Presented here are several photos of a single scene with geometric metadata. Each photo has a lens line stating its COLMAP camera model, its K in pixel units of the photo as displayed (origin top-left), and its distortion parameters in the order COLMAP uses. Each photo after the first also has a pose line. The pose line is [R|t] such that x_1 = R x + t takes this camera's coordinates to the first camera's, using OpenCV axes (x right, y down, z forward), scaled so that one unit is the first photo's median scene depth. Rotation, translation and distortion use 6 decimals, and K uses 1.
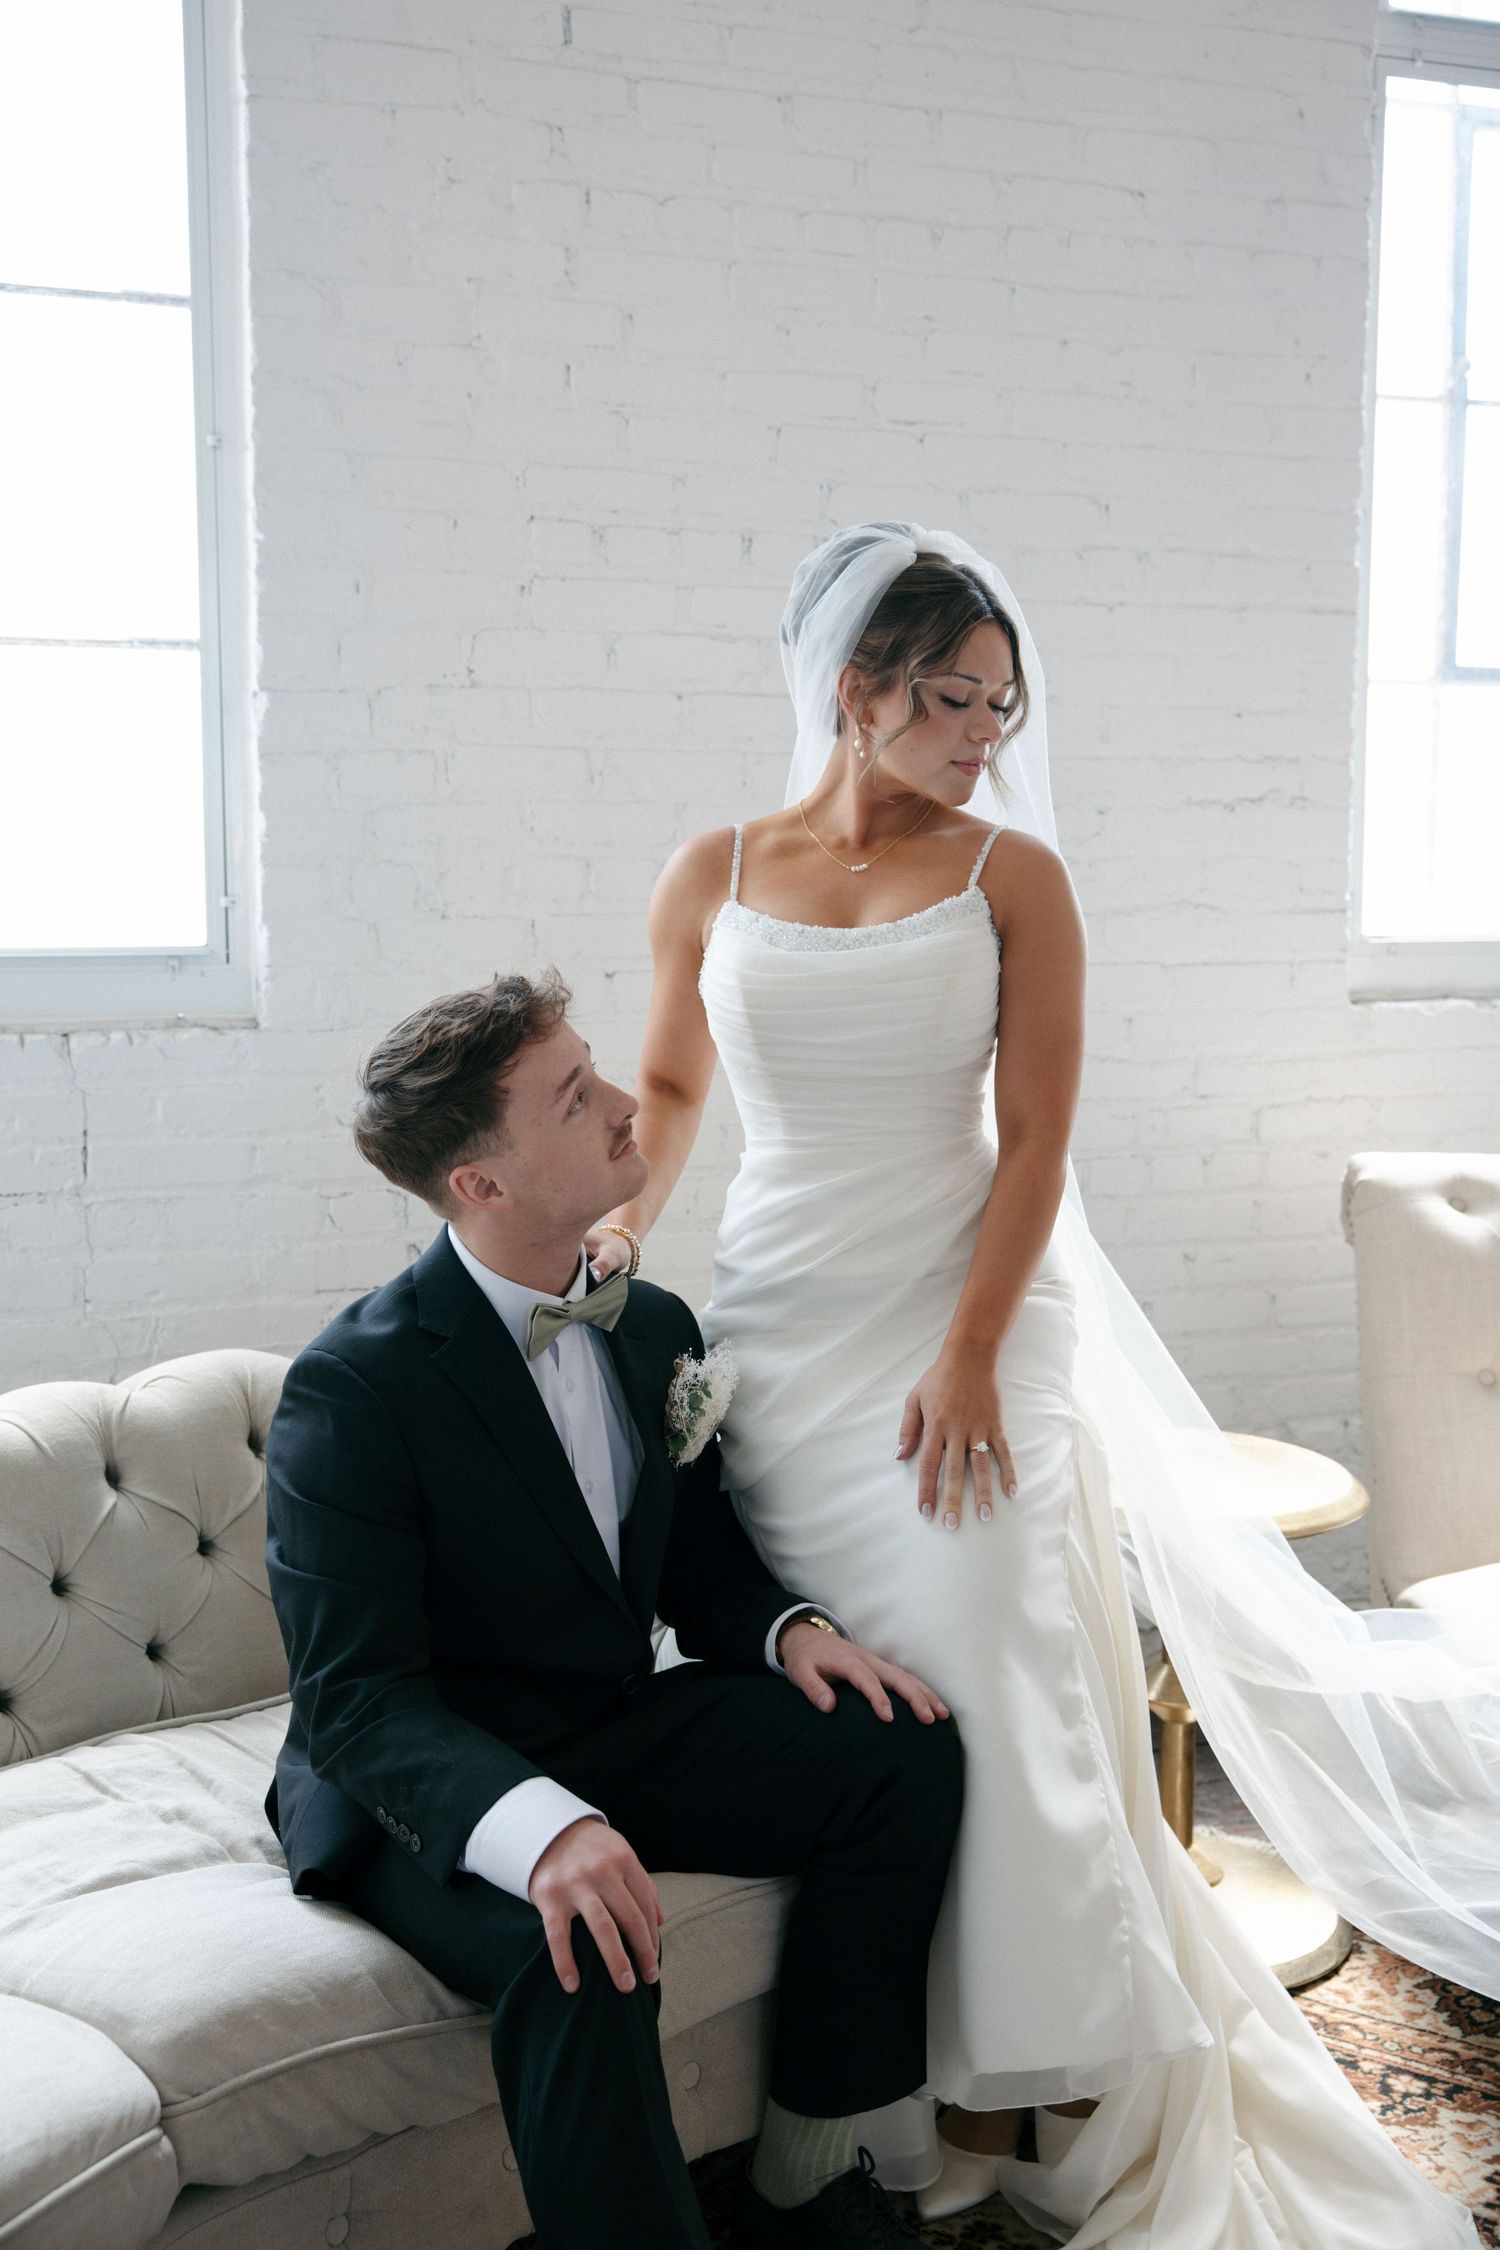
lens RADIAL K [[2528.1, 0, 784.0], [0, 2528.1, 1123.7], [0, 0, 1]] dist [0.054369, 0.000000]
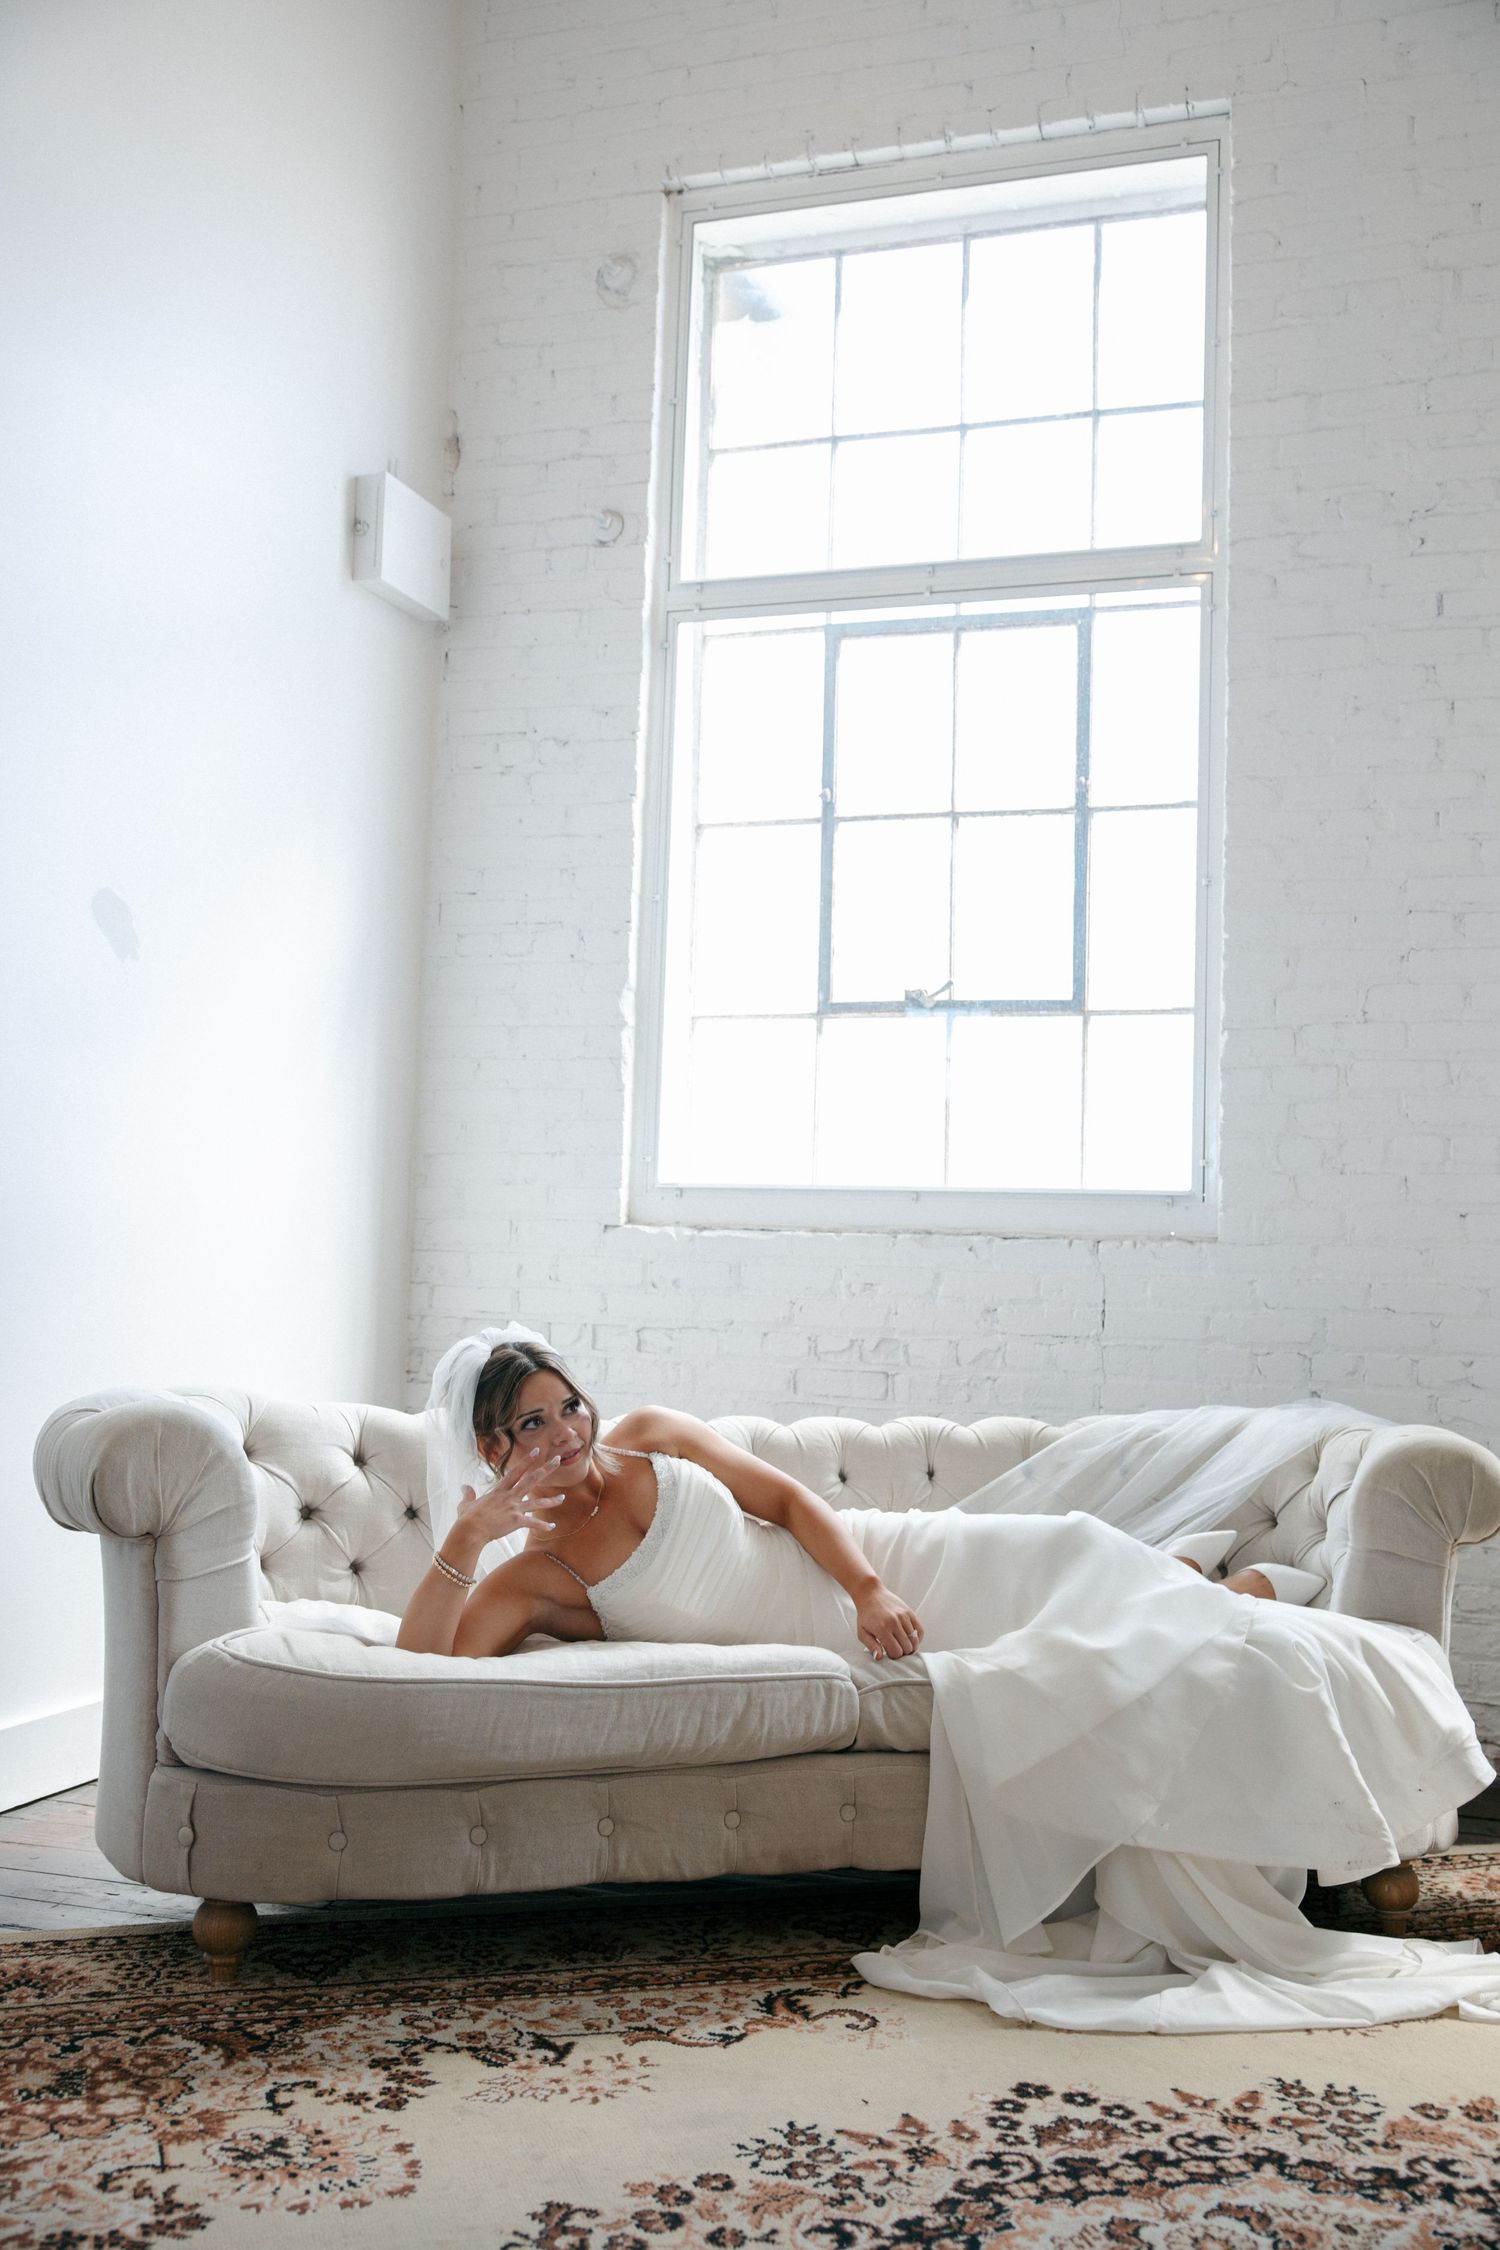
lens RADIAL K [[2276.7, 0, 779.1], [0, 2276.7, 1135.5], [0, 0, 1]] dist [-0.014112, 0.000000]
pose [[0.770222, -0.026444, -0.637228, 0.602688], [-0.091055, 0.984345, -0.150907, 0.167726], [0.631243, 0.174255, 0.755756, -0.303938]]
